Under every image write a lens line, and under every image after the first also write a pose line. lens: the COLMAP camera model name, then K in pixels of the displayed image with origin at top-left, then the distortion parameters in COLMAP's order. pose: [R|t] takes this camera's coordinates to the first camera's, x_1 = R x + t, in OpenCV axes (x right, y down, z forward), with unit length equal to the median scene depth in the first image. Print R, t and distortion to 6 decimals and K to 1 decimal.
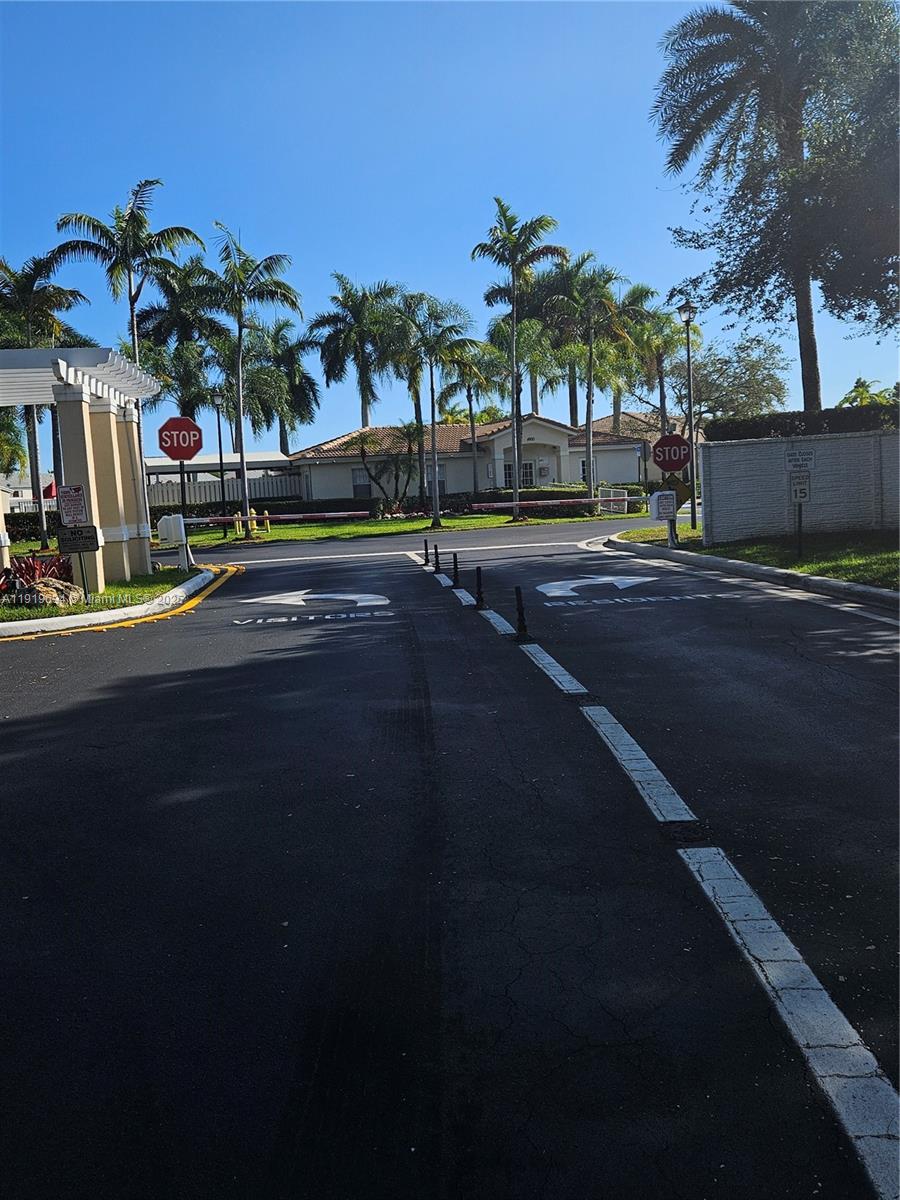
lens RADIAL K [[805.8, 0, 450.0], [0, 805.8, 600.0], [0, 0, 1]] dist [0.073691, -0.063296]
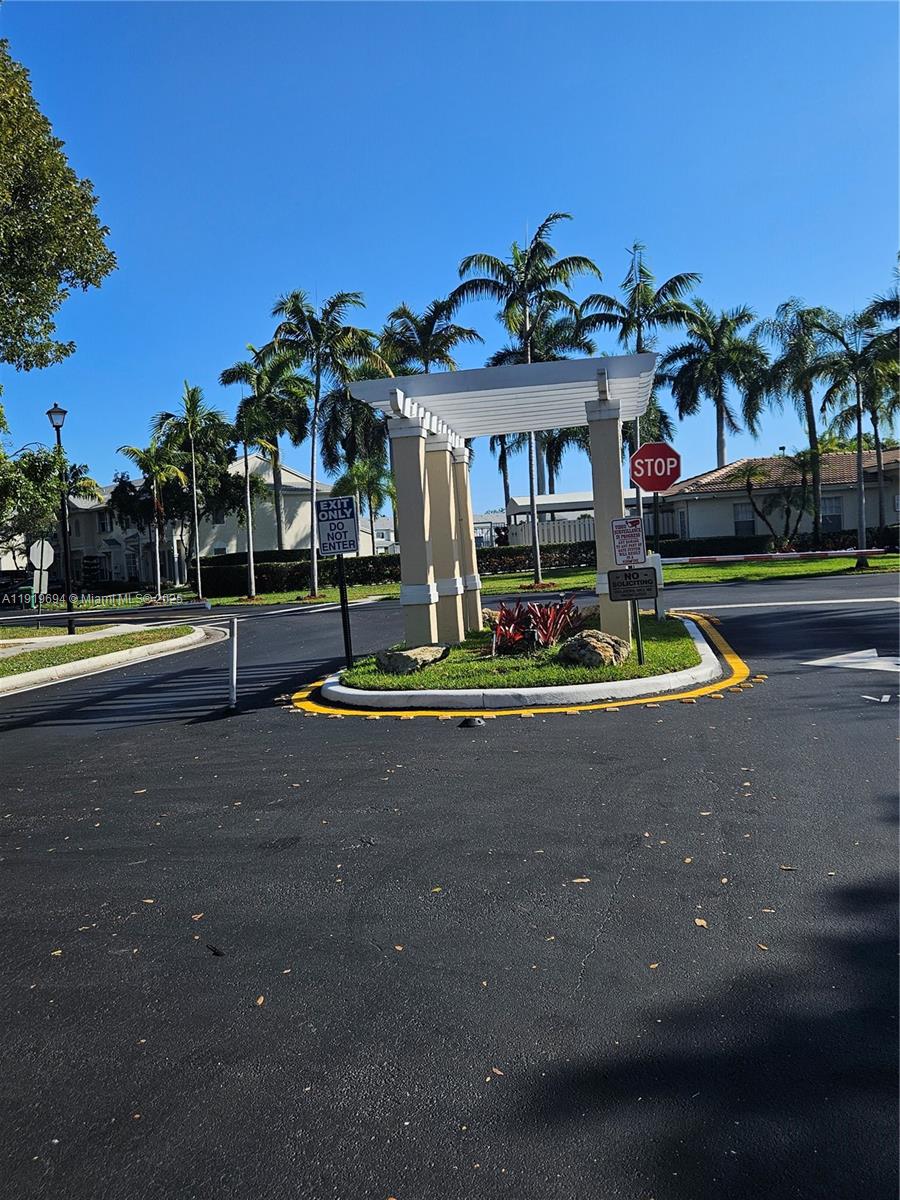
lens RADIAL K [[798.4, 0, 517.8], [0, 798.4, 603.4], [0, 0, 1]] dist [0.036399, -0.000633]
pose [[0.971934, 0.012138, -0.234938, -0.169485], [-0.022792, 0.998828, -0.042689, -0.007967], [0.234145, 0.046846, 0.971072, 0.089223]]
